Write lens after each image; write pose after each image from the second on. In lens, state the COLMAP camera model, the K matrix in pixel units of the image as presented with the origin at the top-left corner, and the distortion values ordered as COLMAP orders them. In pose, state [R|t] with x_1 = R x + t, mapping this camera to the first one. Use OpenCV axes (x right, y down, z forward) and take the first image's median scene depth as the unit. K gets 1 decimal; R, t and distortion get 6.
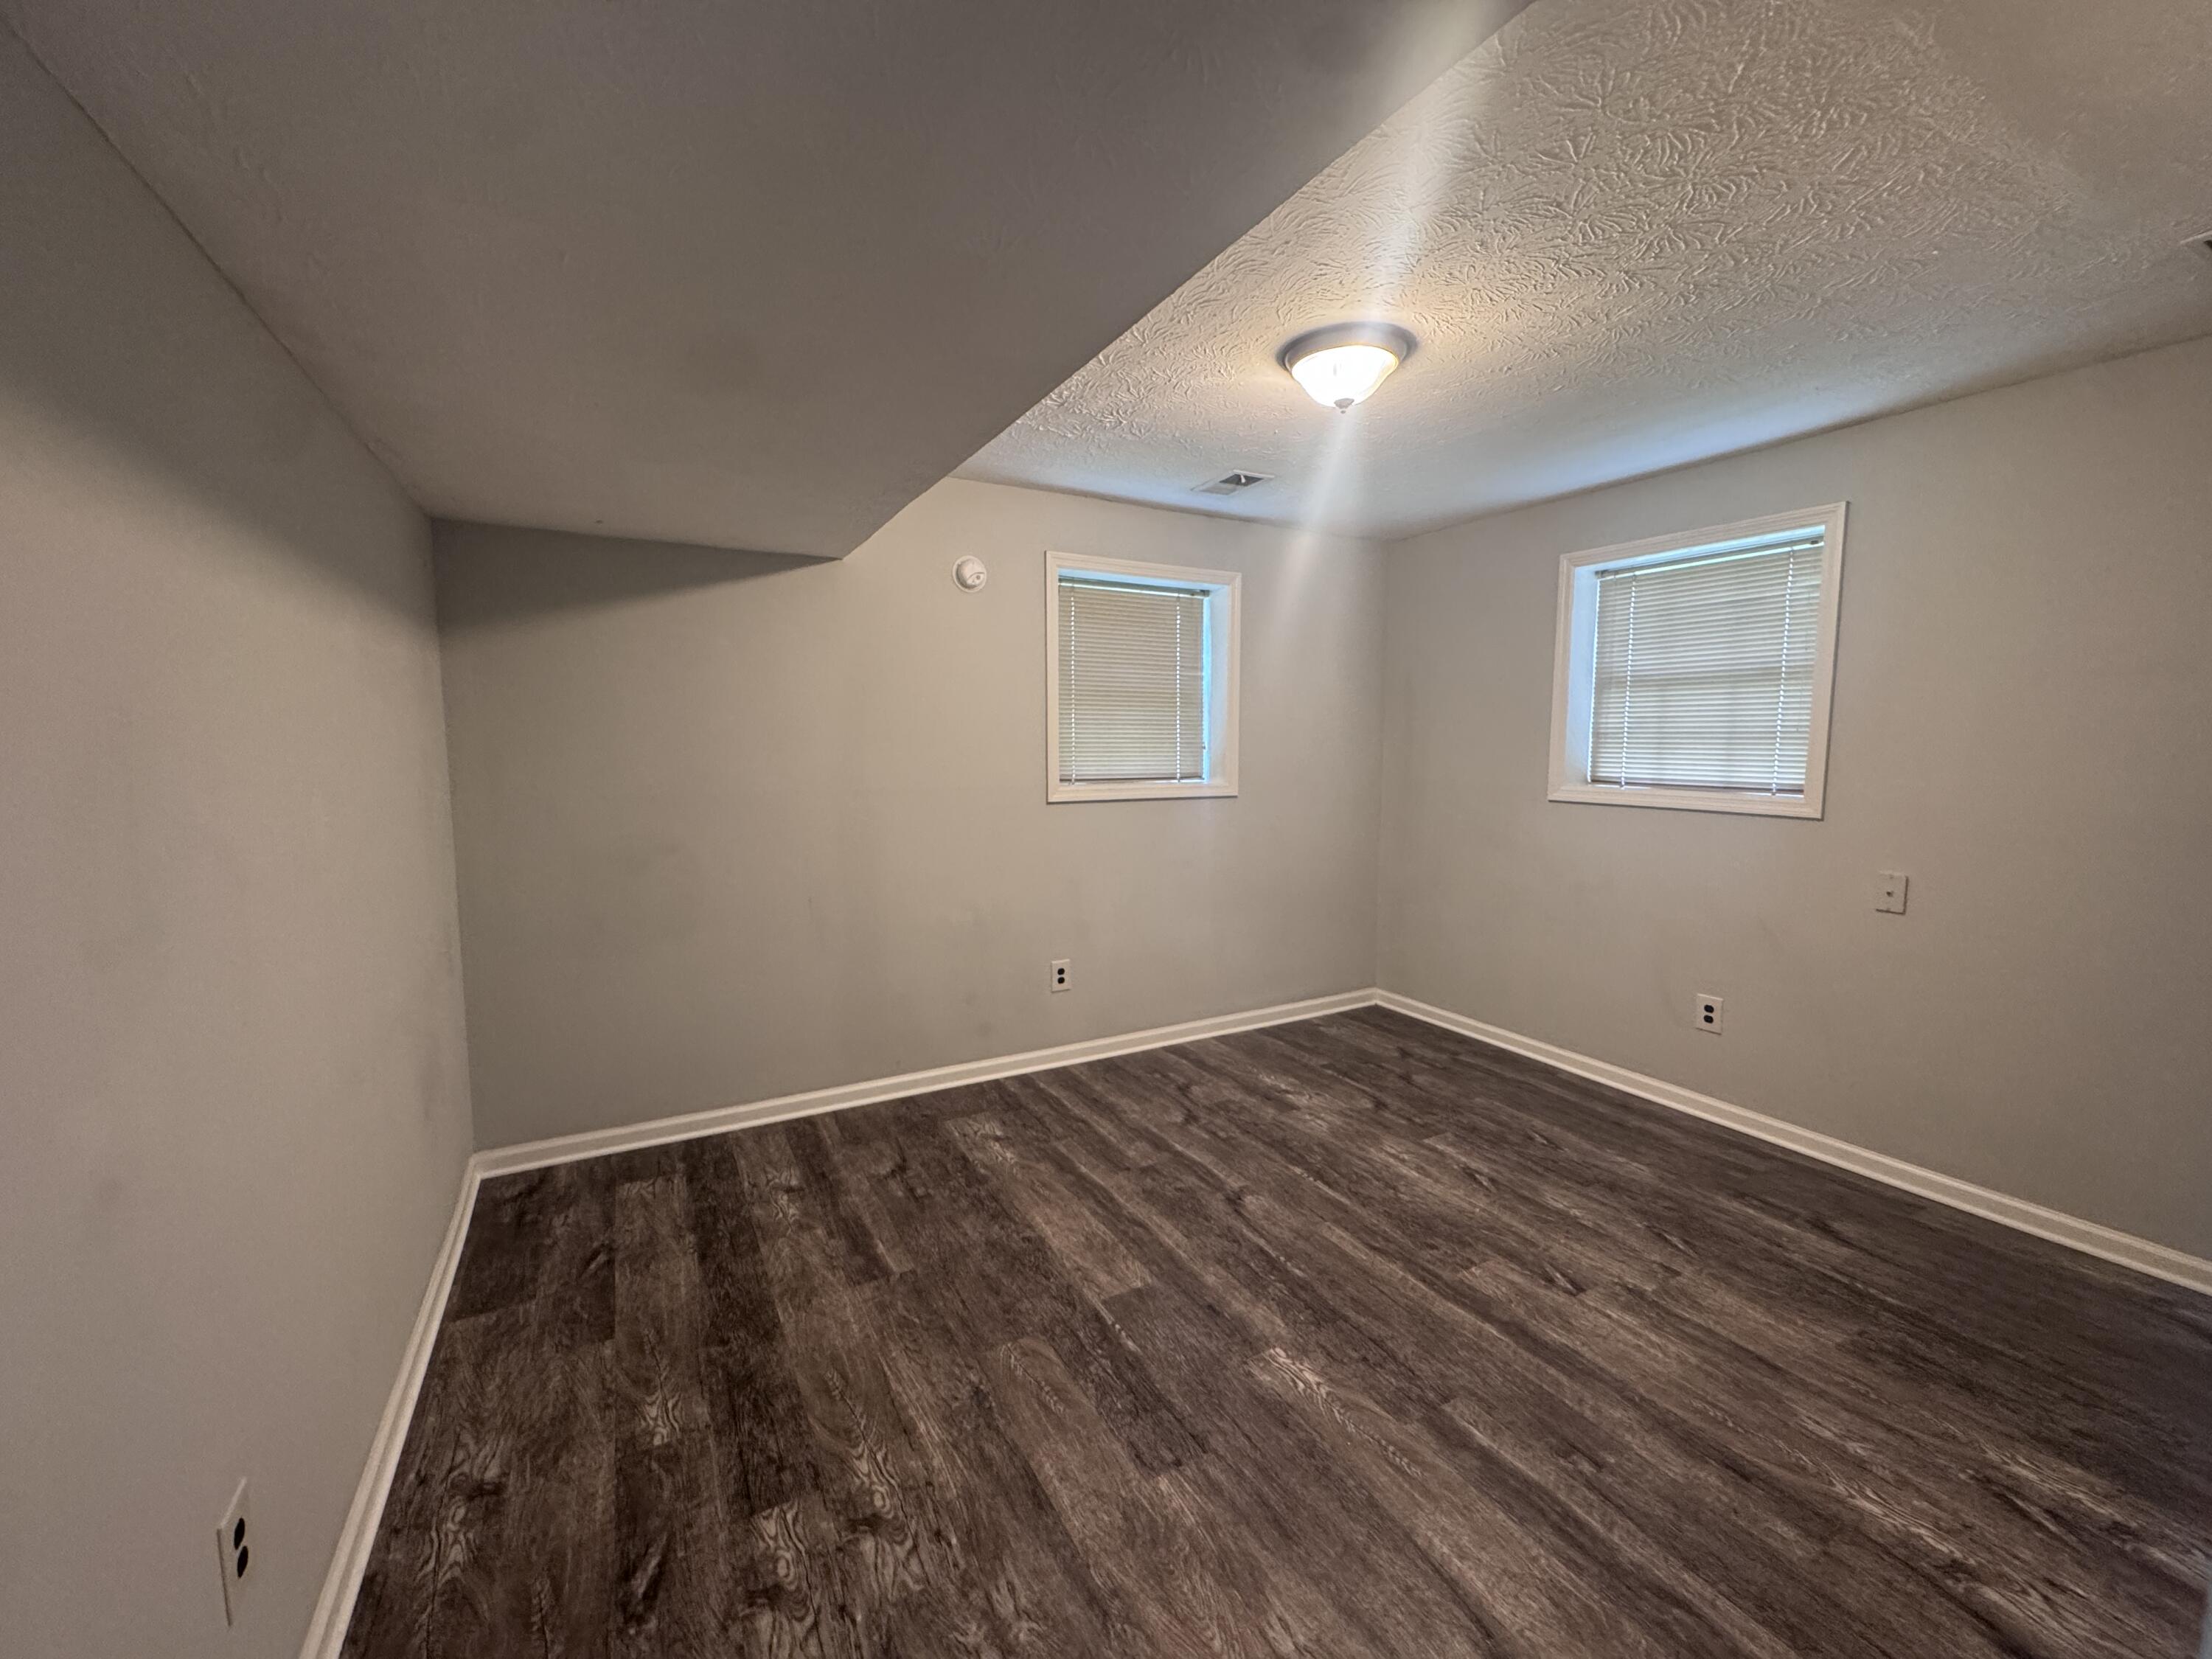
lens RADIAL K [[881.7, 0, 1104.9], [0, 881.7, 827.2], [0, 0, 1]] dist [-0.002424, -0.000127]
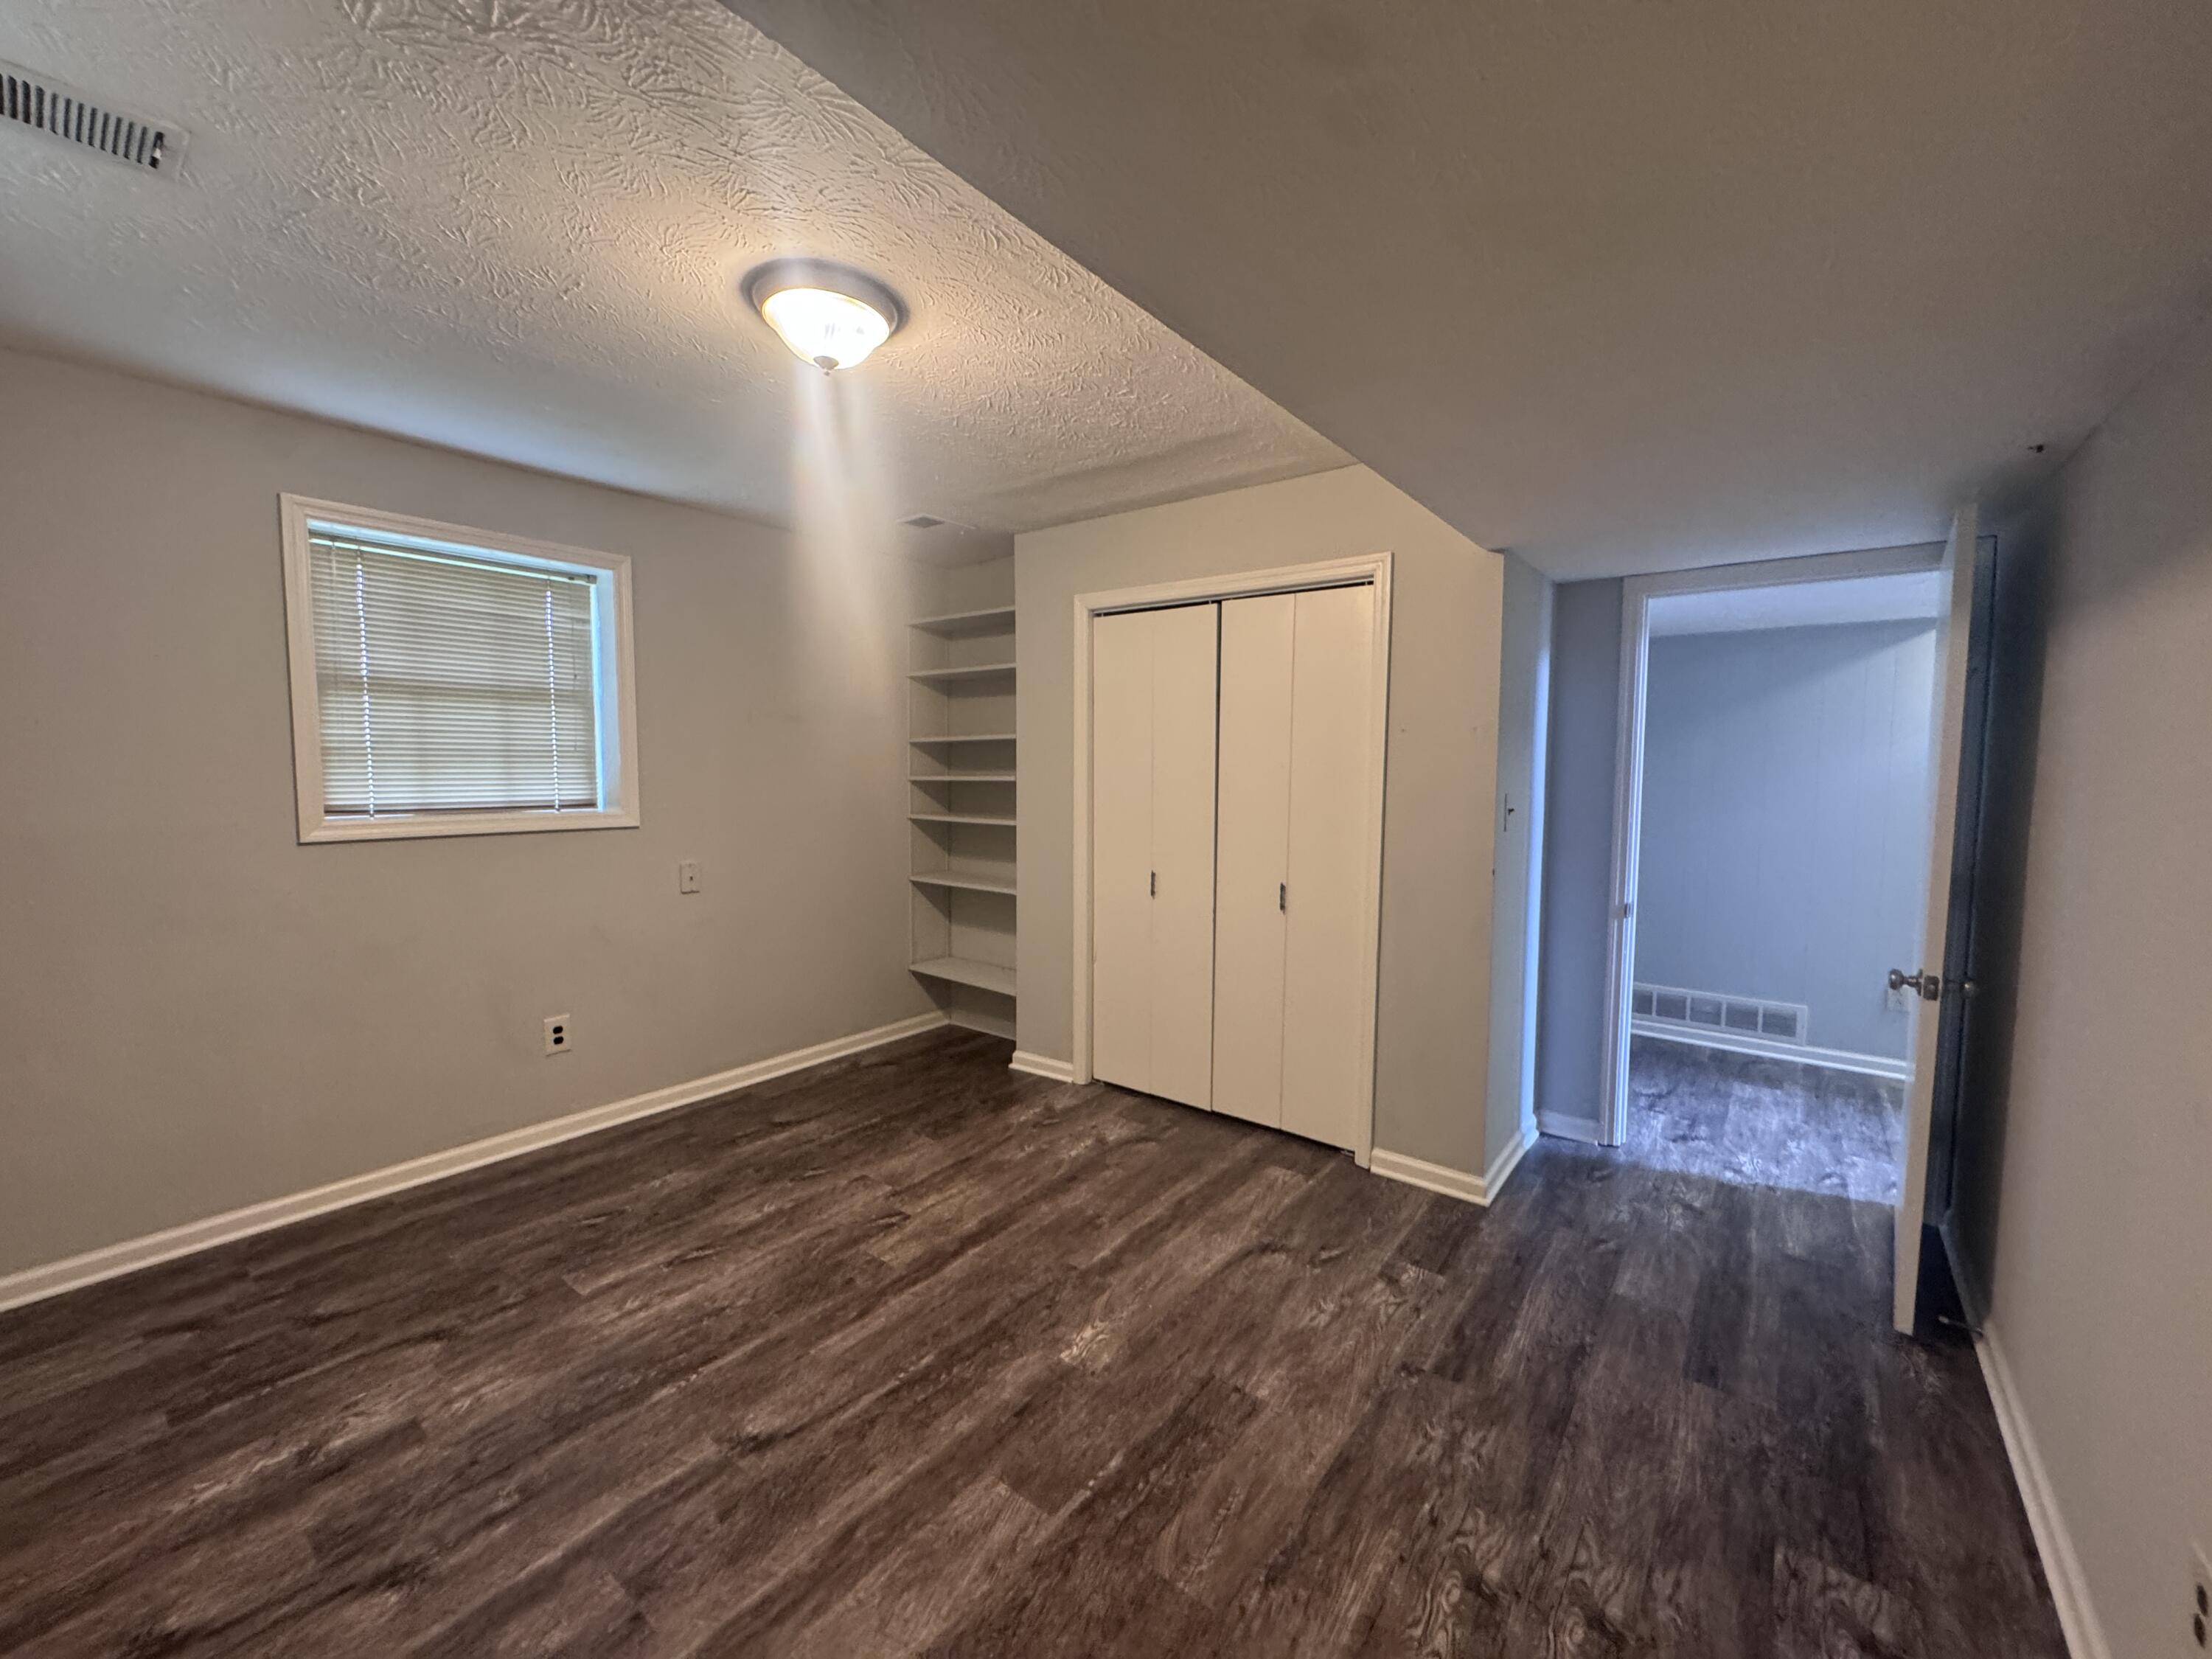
lens RADIAL K [[881.7, 0, 1104.9], [0, 881.7, 827.2], [0, 0, 1]] dist [-0.002424, -0.000127]
pose [[-0.397506, -0.071002, 0.914848, -0.630093], [0.083098, 0.990120, 0.112950, -0.112823], [-0.913829, 0.120920, -0.387678, 1.122247]]
